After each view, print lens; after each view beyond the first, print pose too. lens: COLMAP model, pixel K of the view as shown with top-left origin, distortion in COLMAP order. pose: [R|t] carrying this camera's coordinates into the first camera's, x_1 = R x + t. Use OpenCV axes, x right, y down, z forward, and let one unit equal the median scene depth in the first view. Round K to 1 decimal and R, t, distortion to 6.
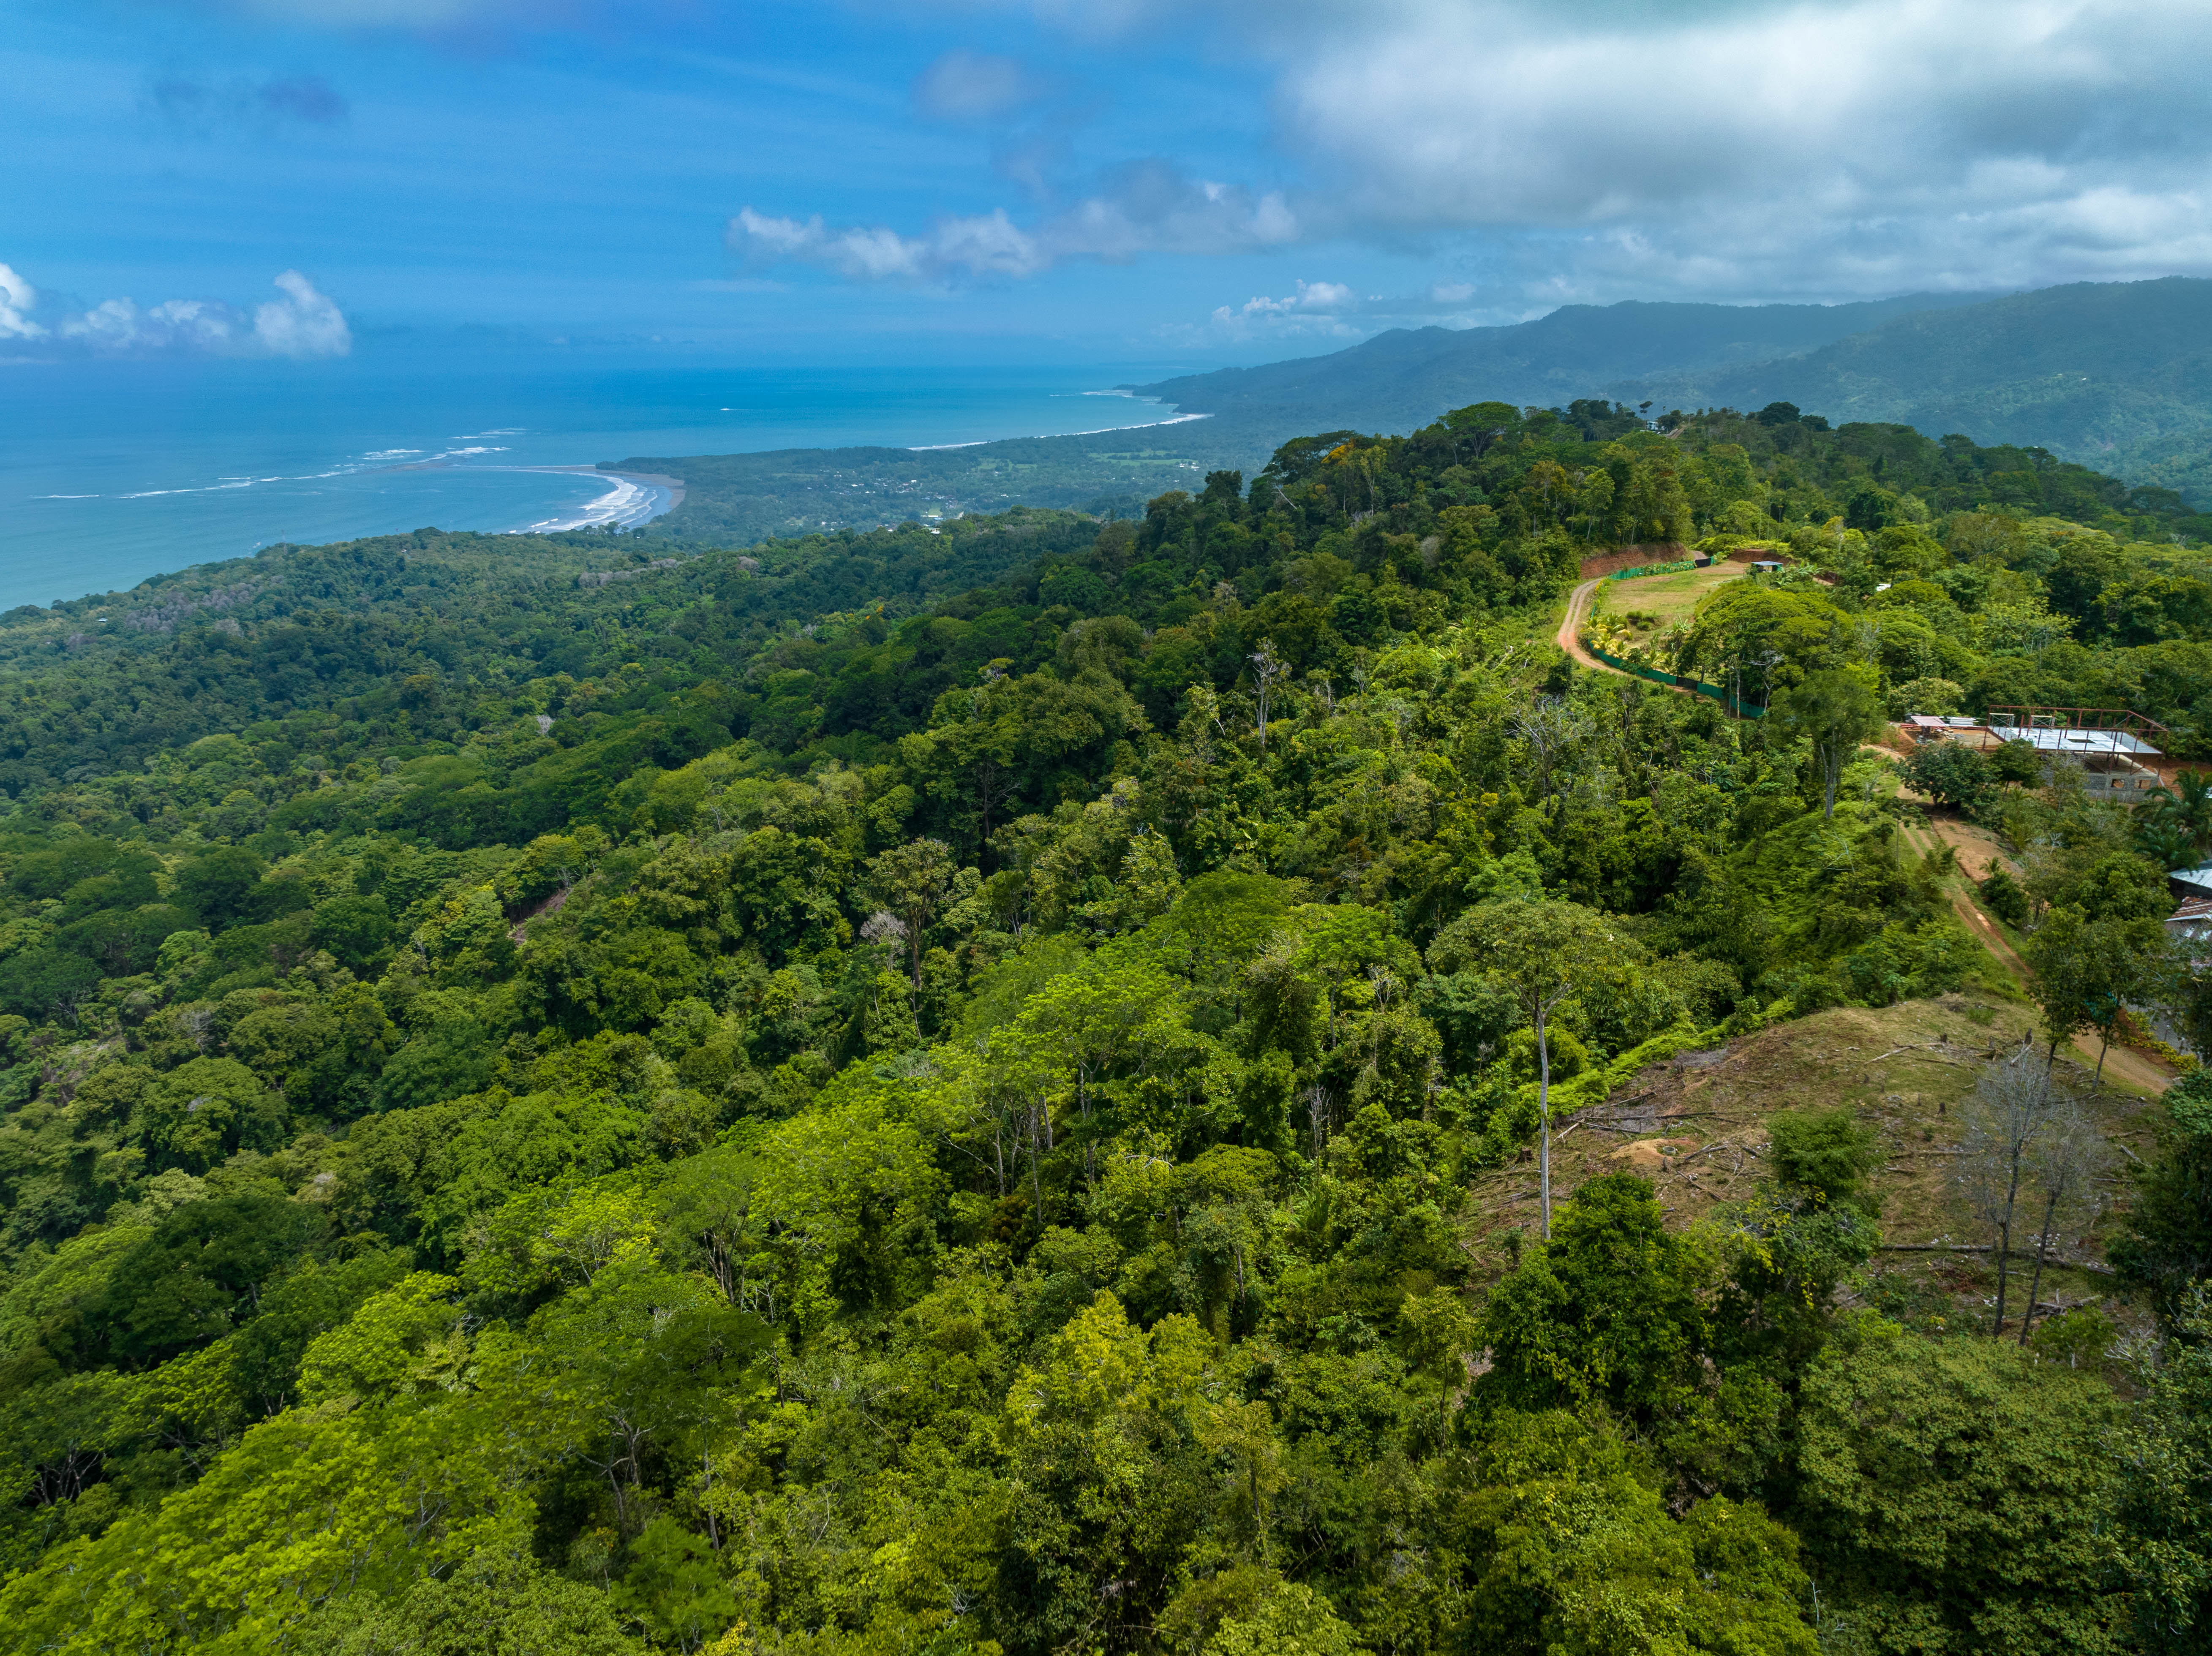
lens RADIAL K [[1559.8, 0, 1086.1], [0, 1559.8, 832.5], [0, 0, 1]] dist [-0.041388, 0.026077]
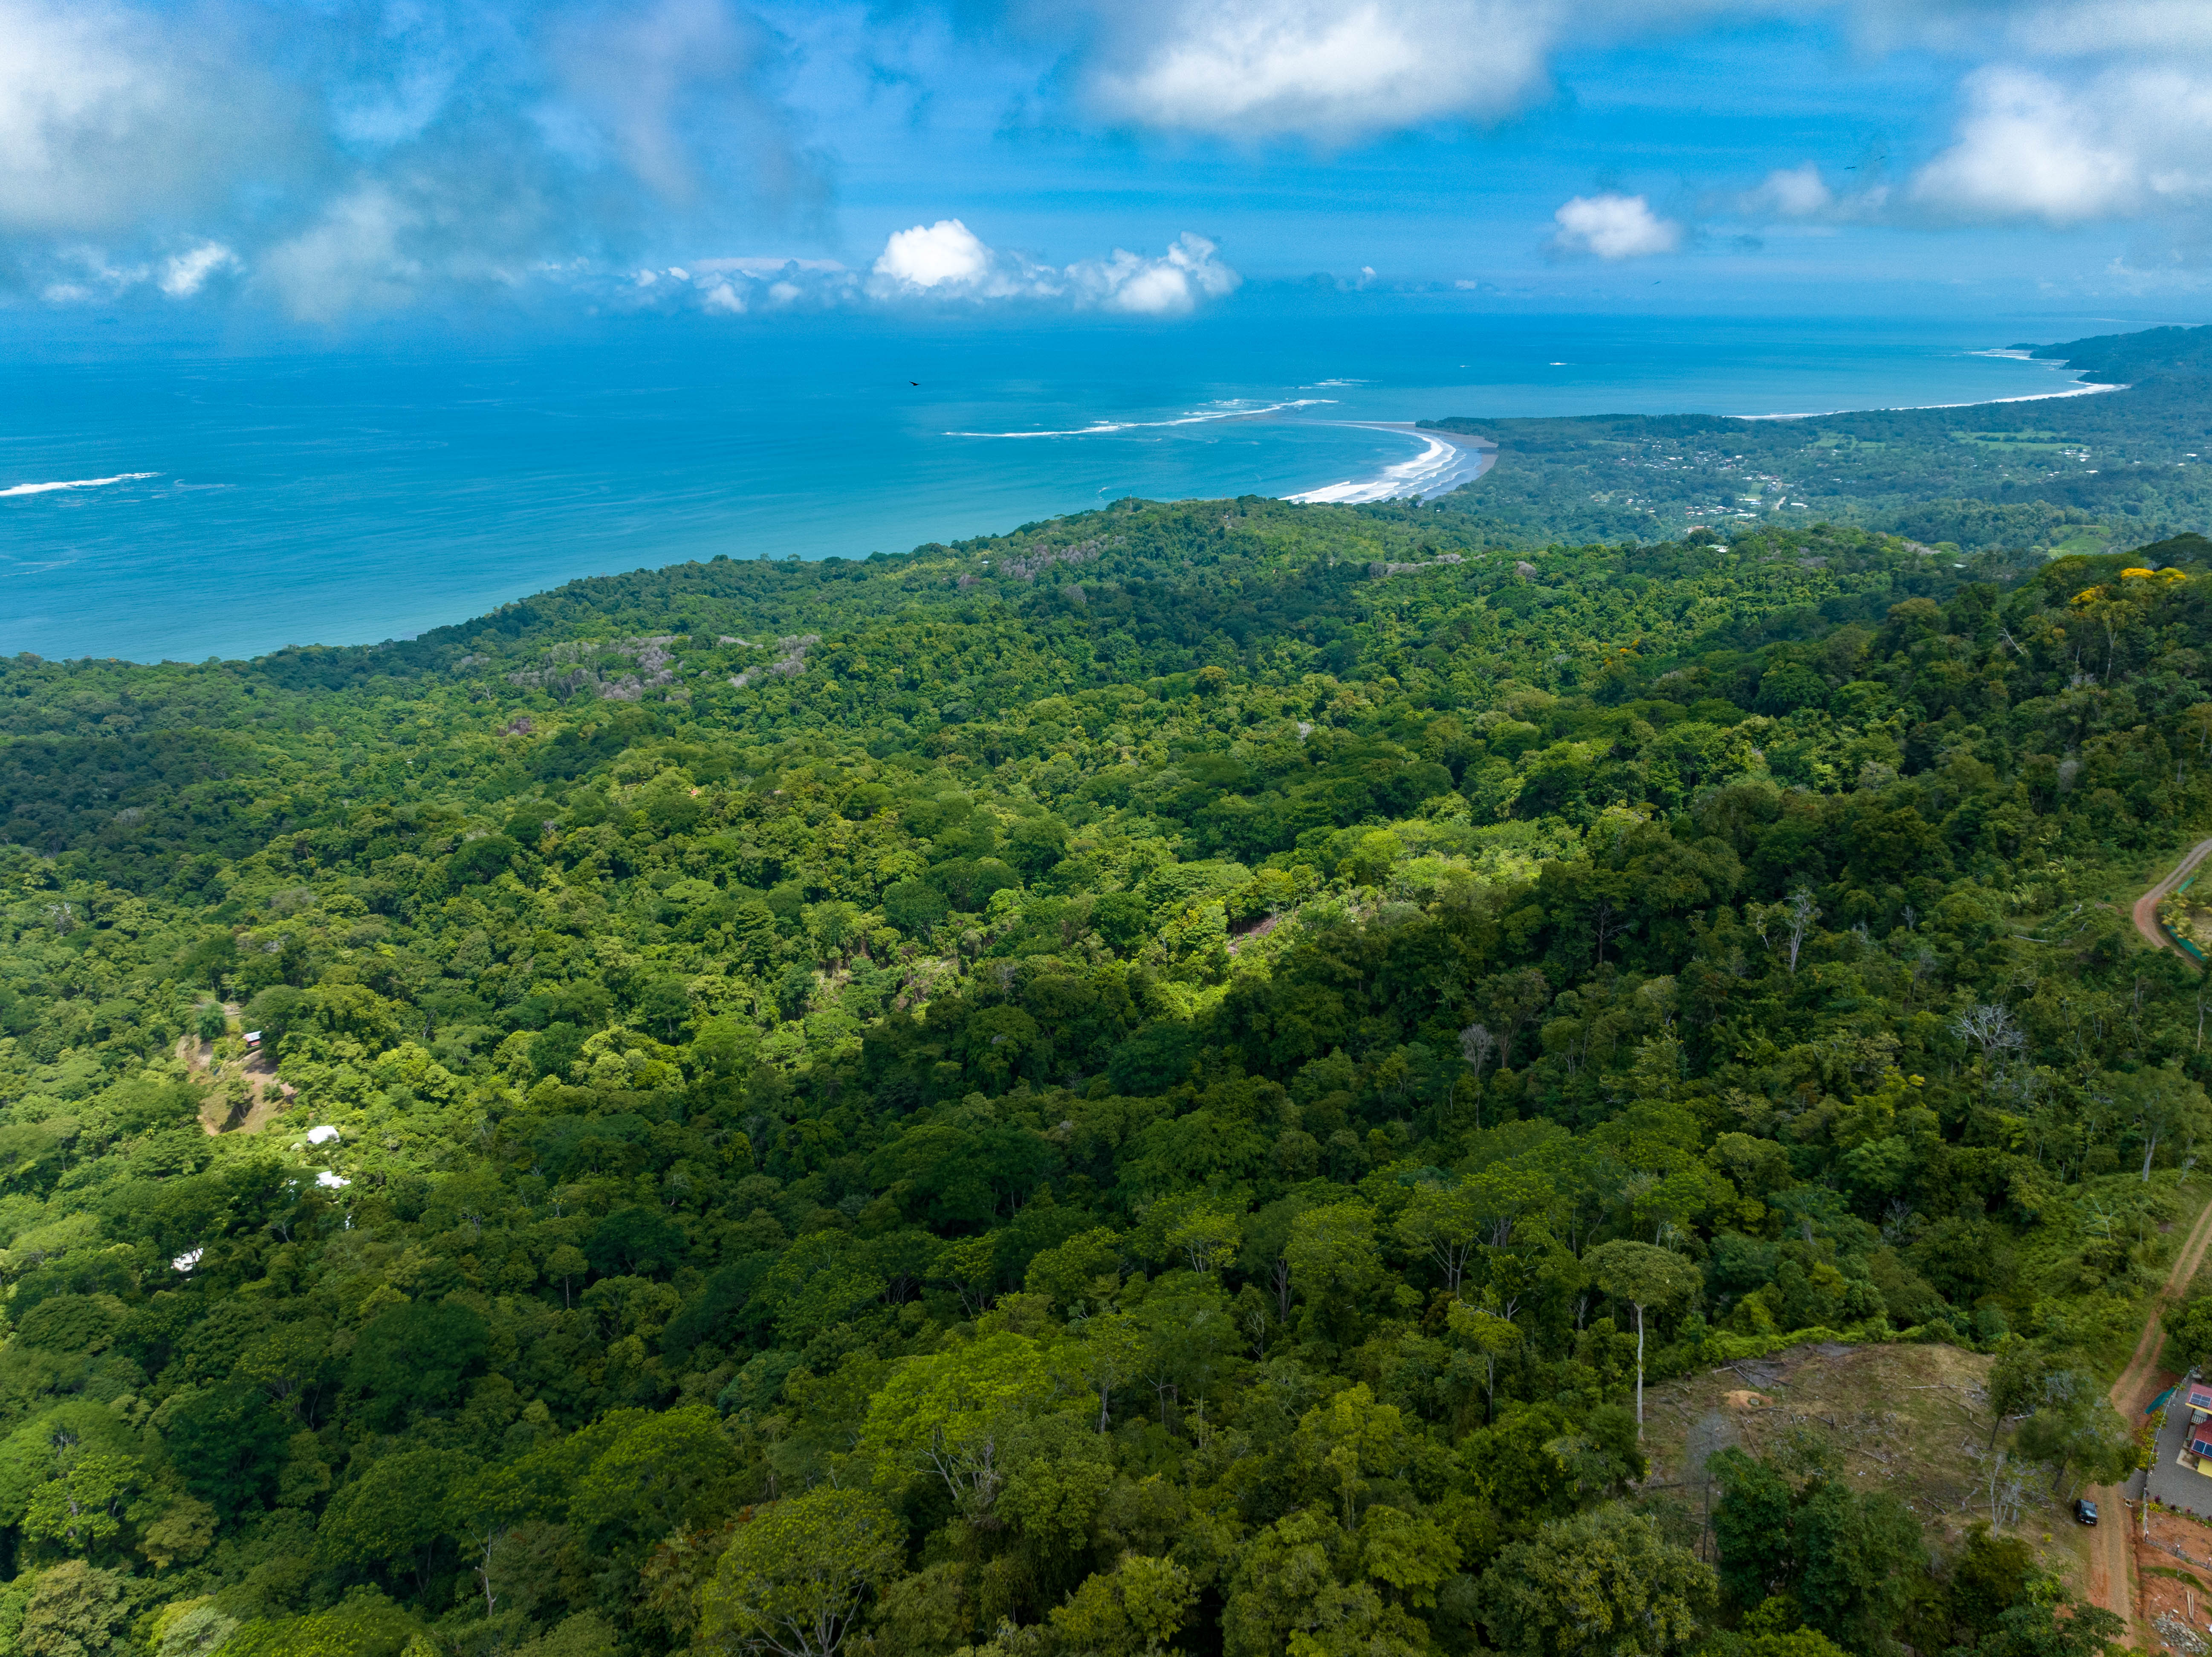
lens RADIAL K [[1560.3, 0, 1104.2], [0, 1560.3, 844.4], [0, 0, 1]] dist [-0.041388, 0.026077]
pose [[0.880284, 0.157842, -0.447421, 0.073265], [-0.139602, 0.987461, 0.073696, -0.072823], [0.453444, -0.002412, 0.891282, -0.139026]]
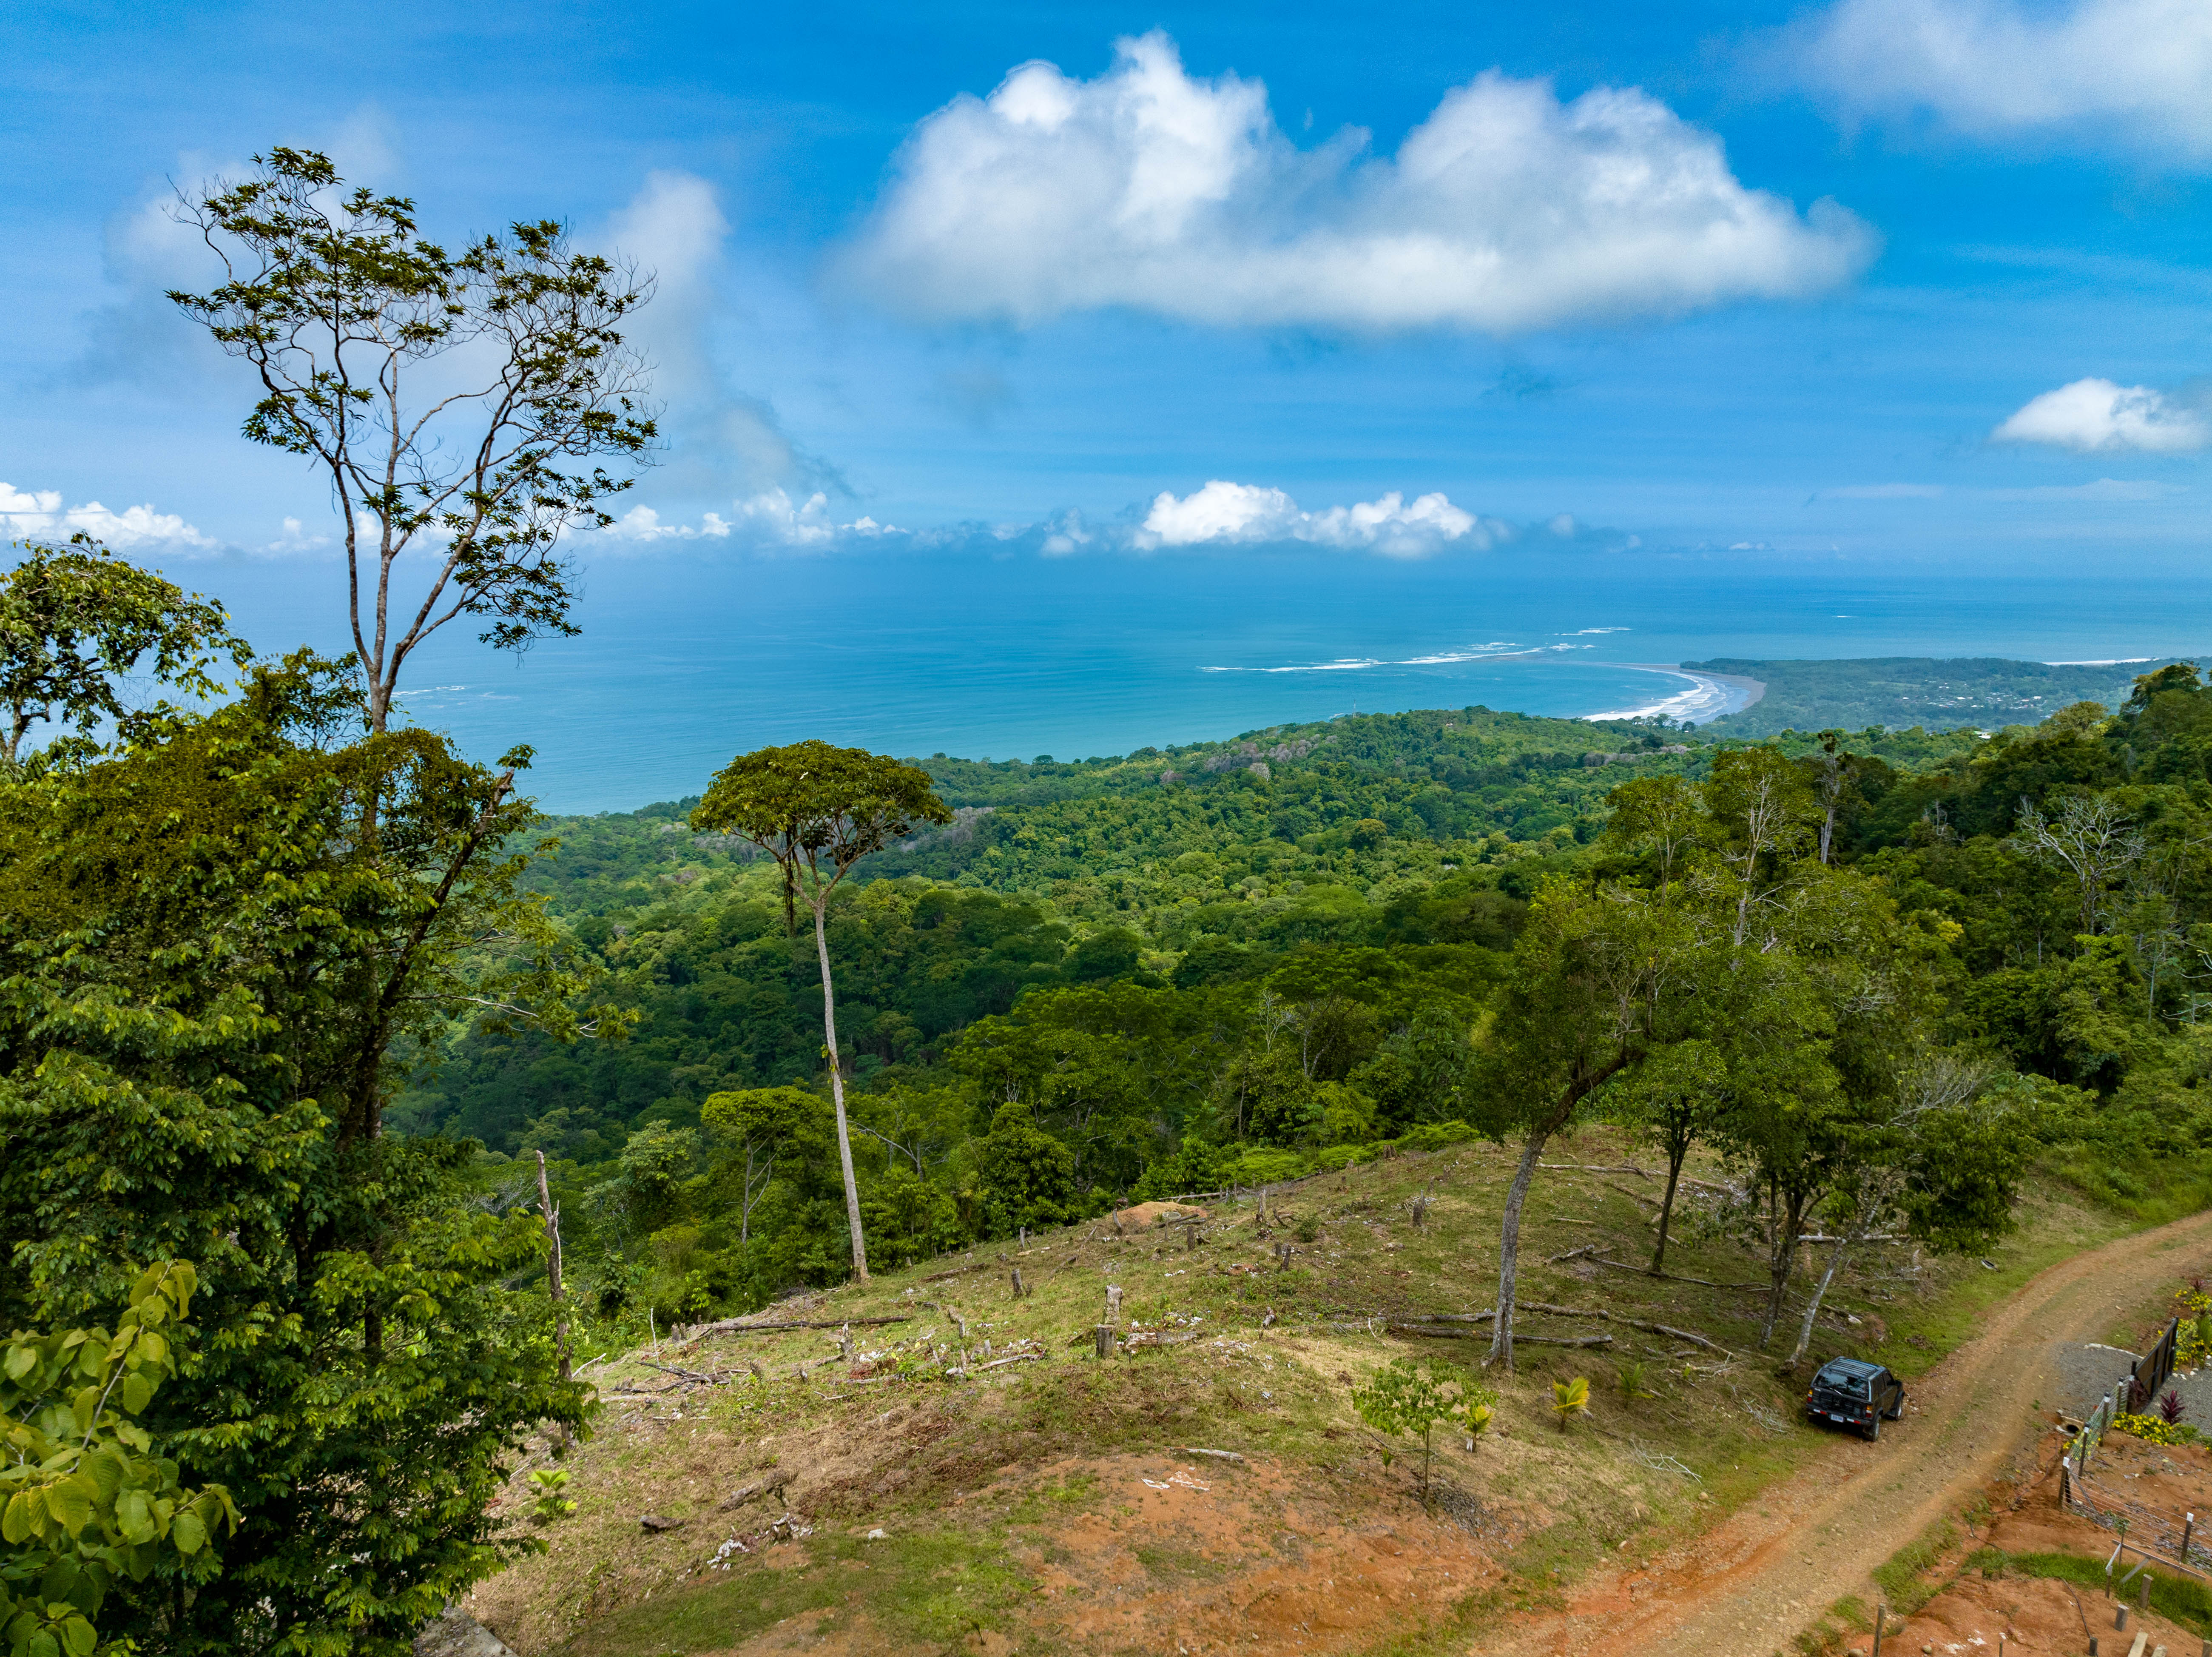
lens RADIAL K [[1560.2, 0, 1099.1], [0, 1560.2, 829.0], [0, 0, 1]] dist [-0.041388, 0.026077]
pose [[0.783293, 0.102201, -0.613194, 0.134409], [-0.180662, 0.981245, -0.067232, 0.017705], [0.594822, 0.163443, 0.787066, 0.073410]]
